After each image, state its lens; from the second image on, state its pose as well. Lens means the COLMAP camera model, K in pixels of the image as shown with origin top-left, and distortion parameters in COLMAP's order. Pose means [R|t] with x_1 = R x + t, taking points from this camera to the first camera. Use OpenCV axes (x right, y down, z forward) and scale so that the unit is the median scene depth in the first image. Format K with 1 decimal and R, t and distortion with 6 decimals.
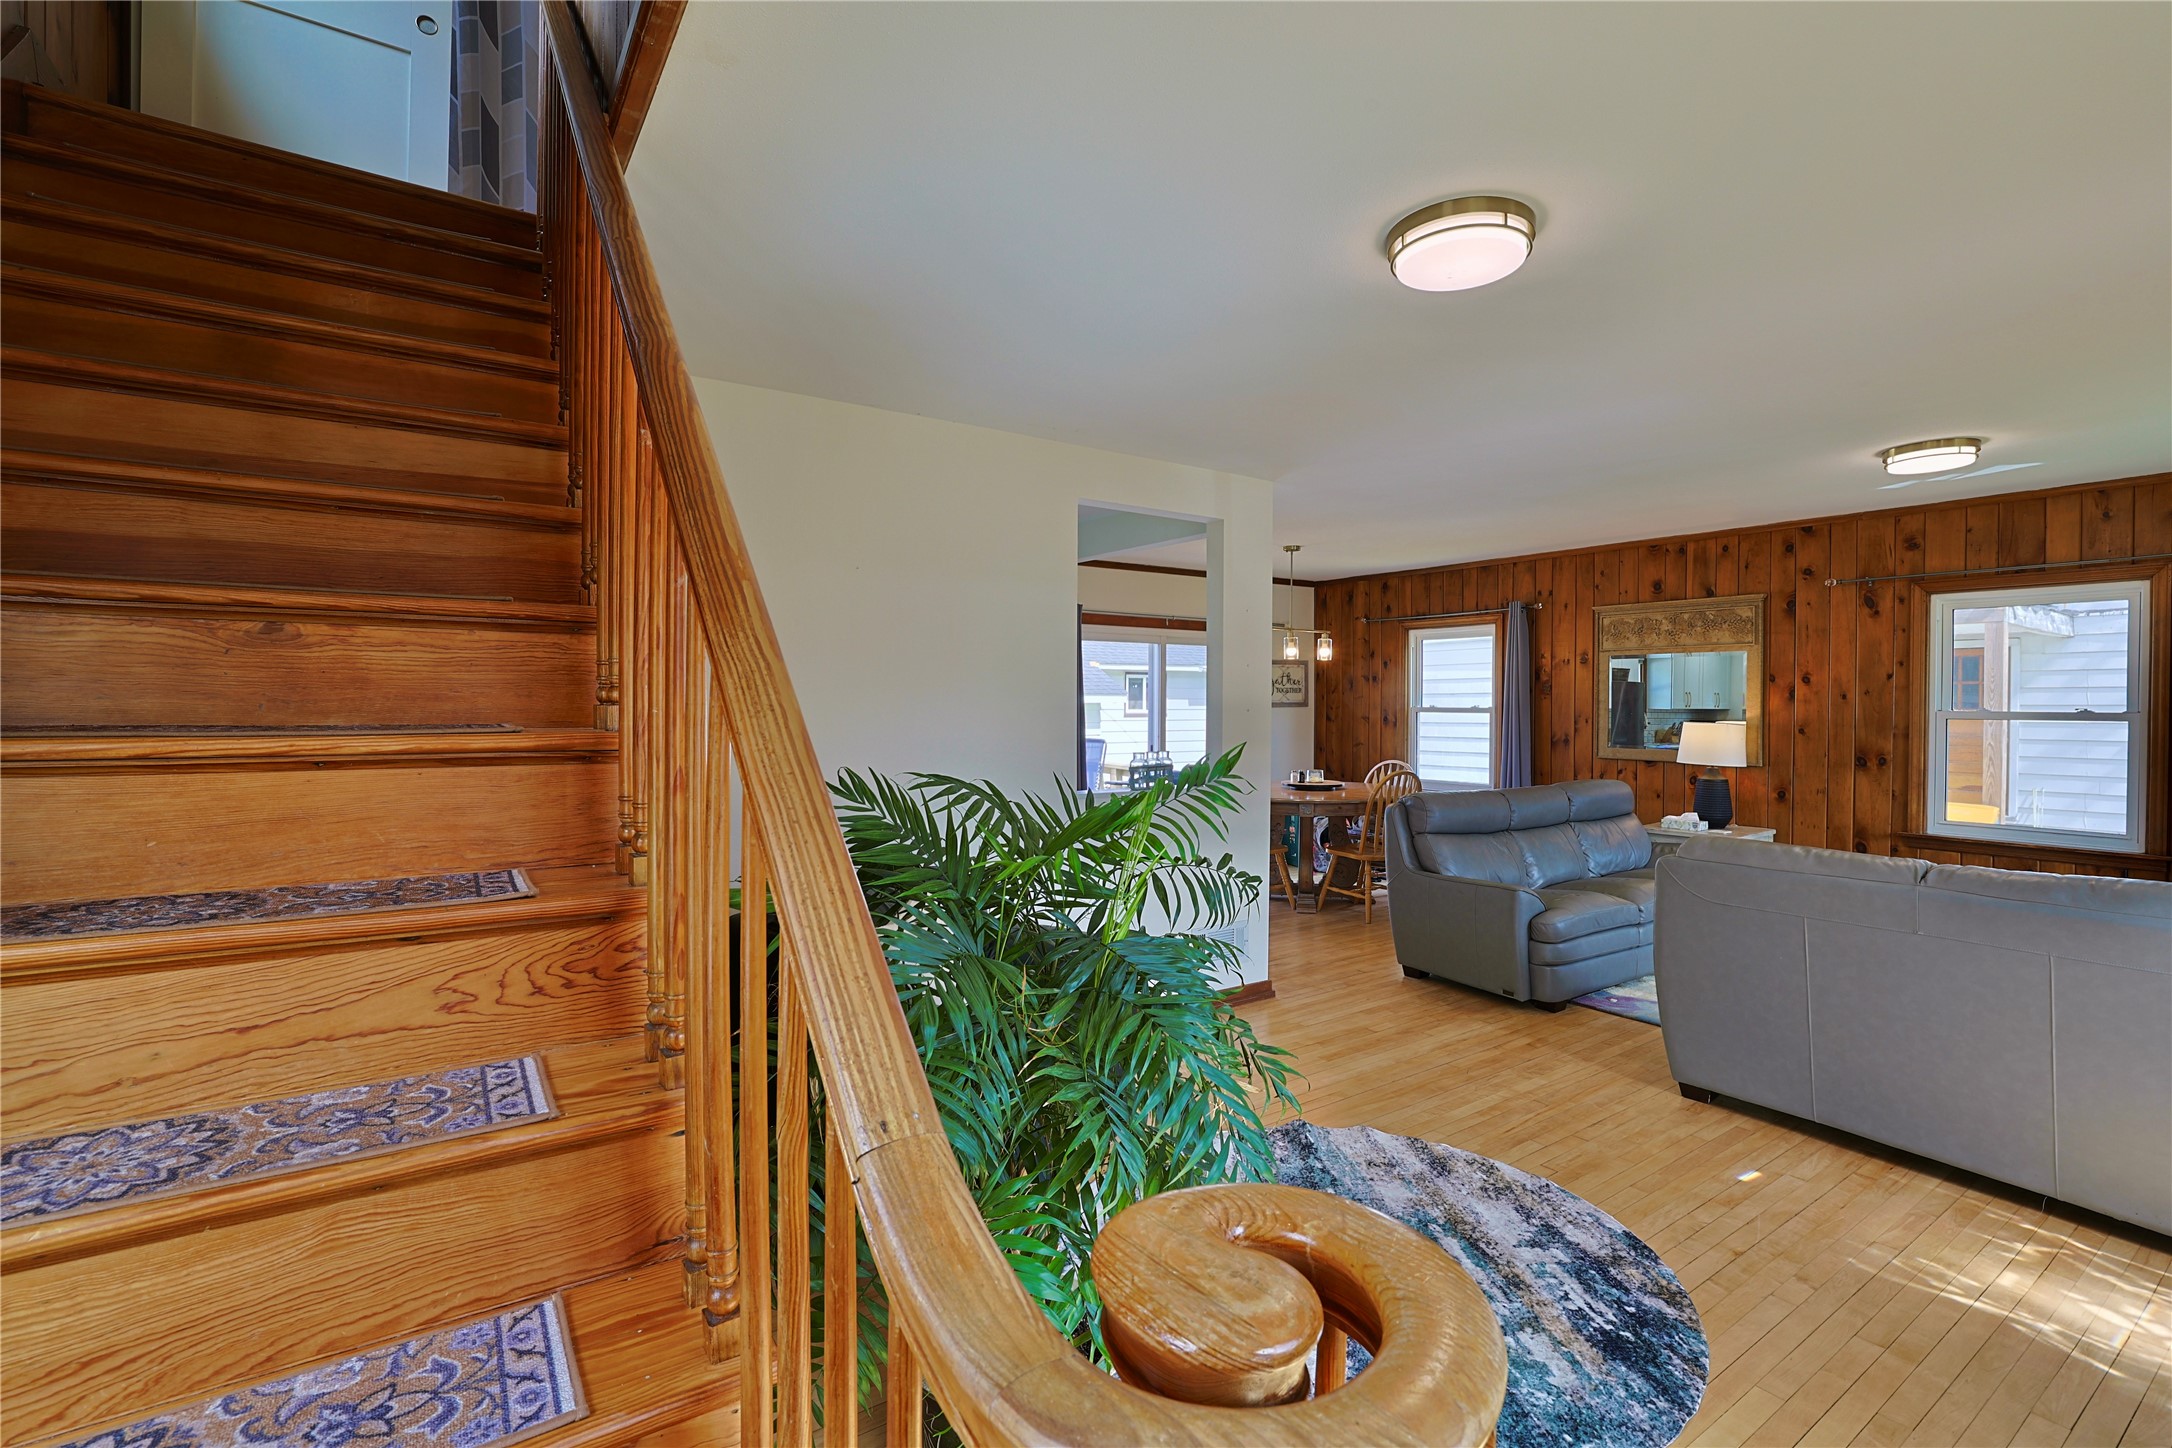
lens RADIAL K [[984.3, 0, 1077.1], [0, 984.3, 714.5], [0, 0, 1]] dist [-0.047839, 0.017987]
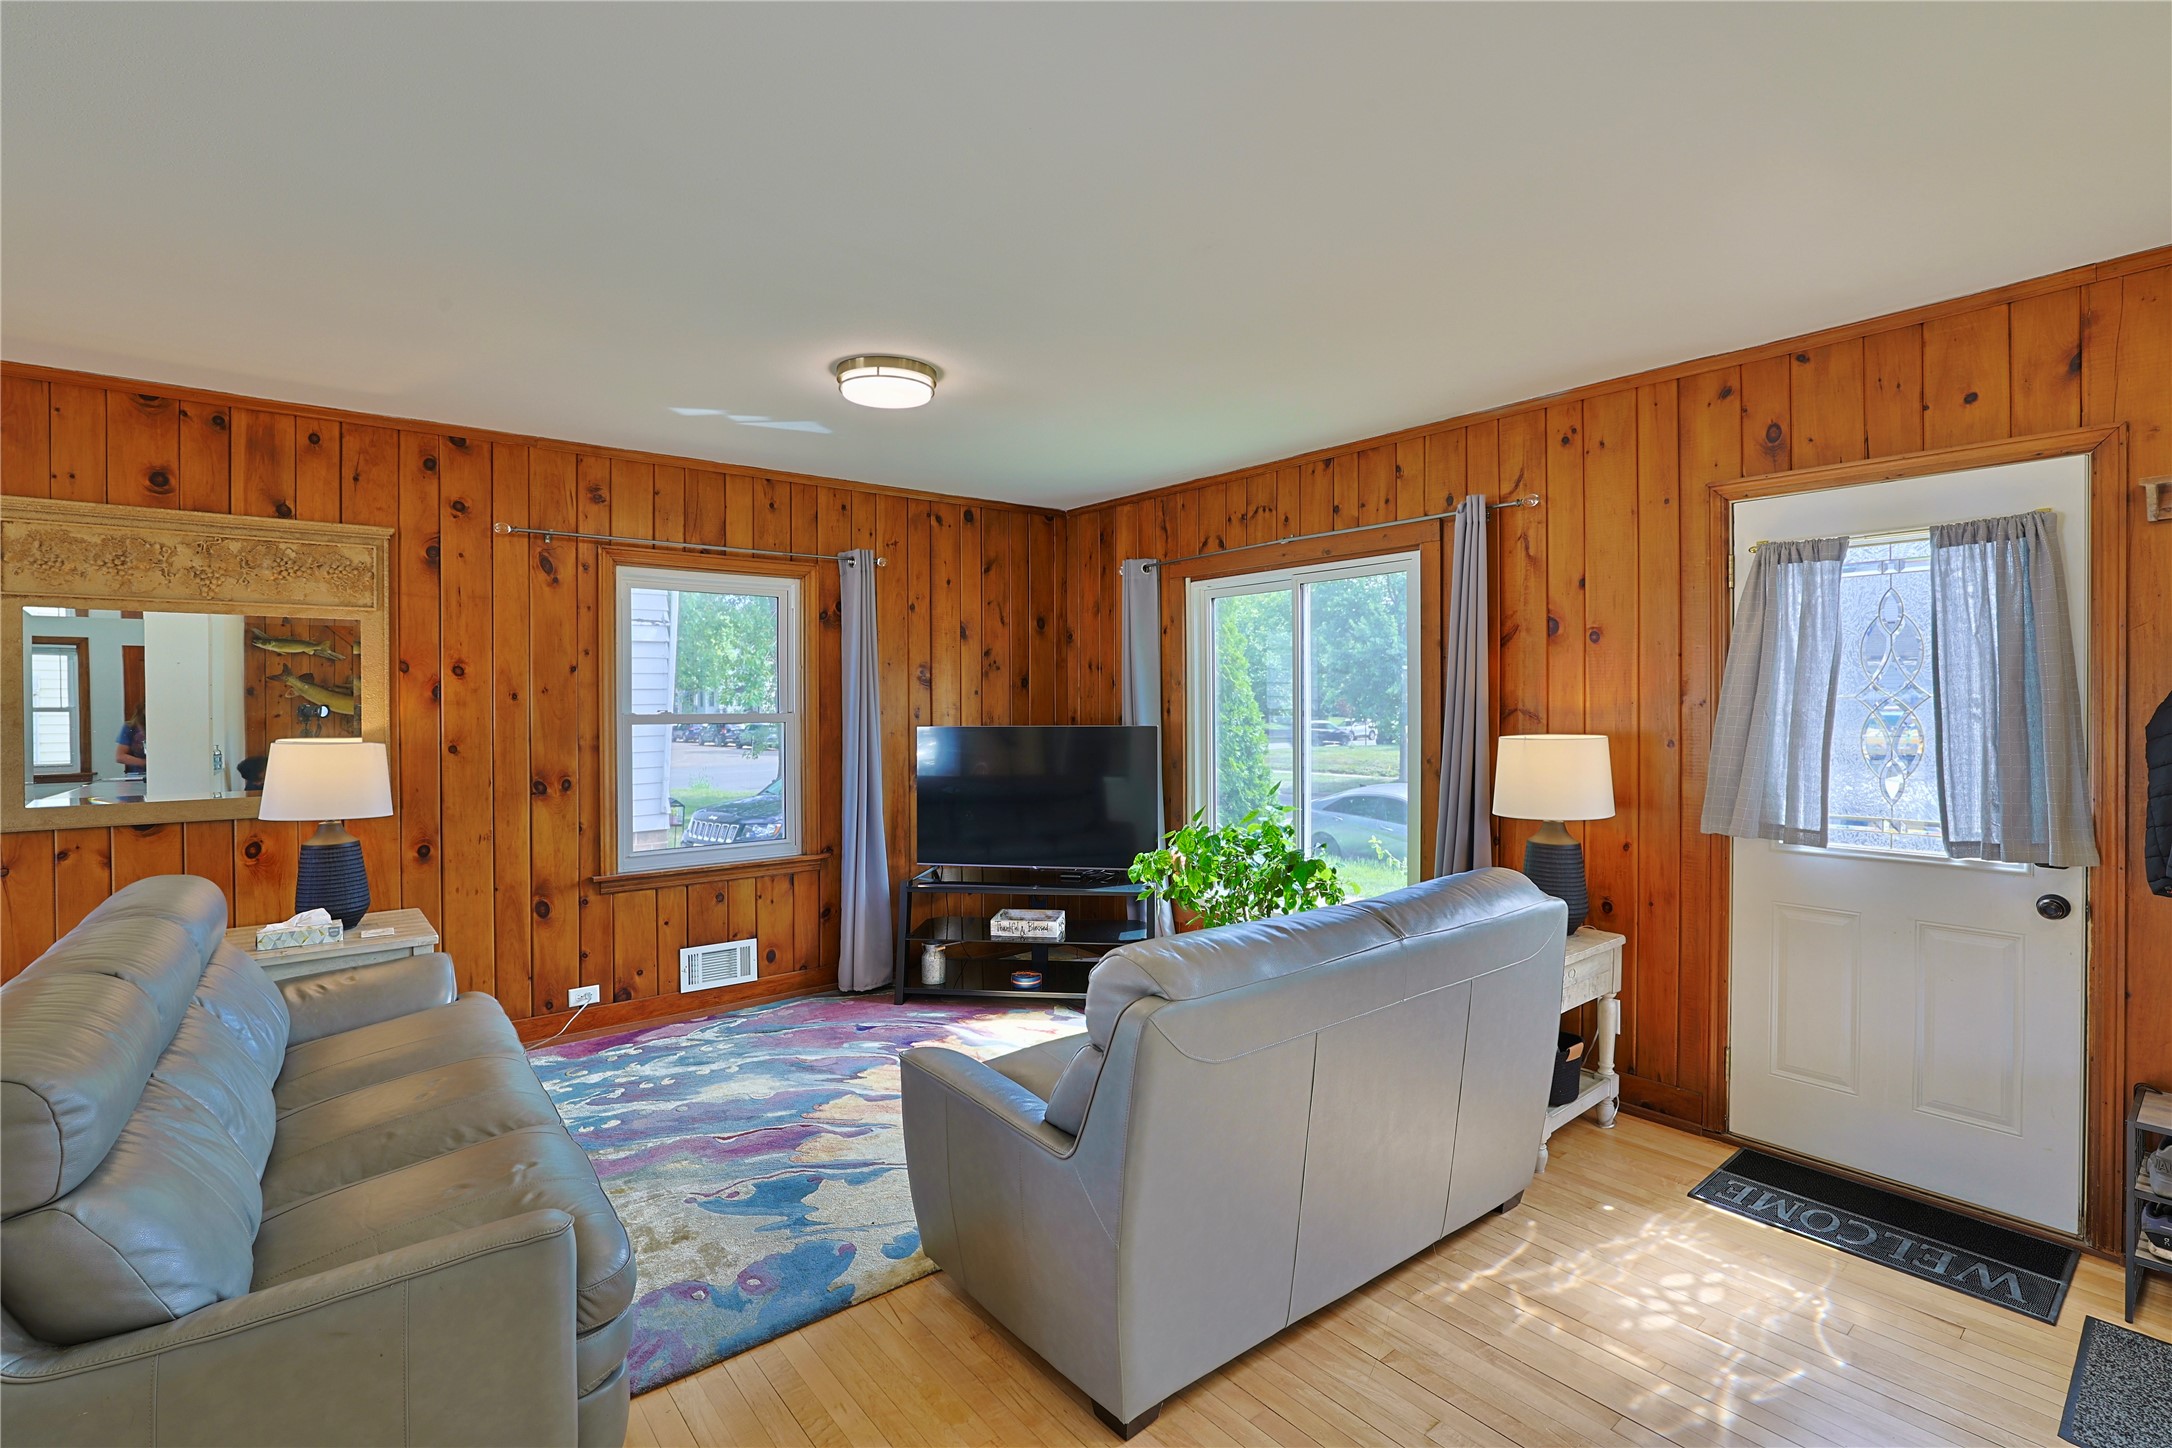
lens RADIAL K [[984.3, 0, 1087.0], [0, 984.3, 709.1], [0, 0, 1]] dist [-0.047839, 0.017987]
pose [[-0.093883, -0.007369, 0.995556, 0.057703], [0.020488, 0.999747, 0.009332, -0.006914], [-0.995372, 0.021273, -0.093708, 0.589133]]
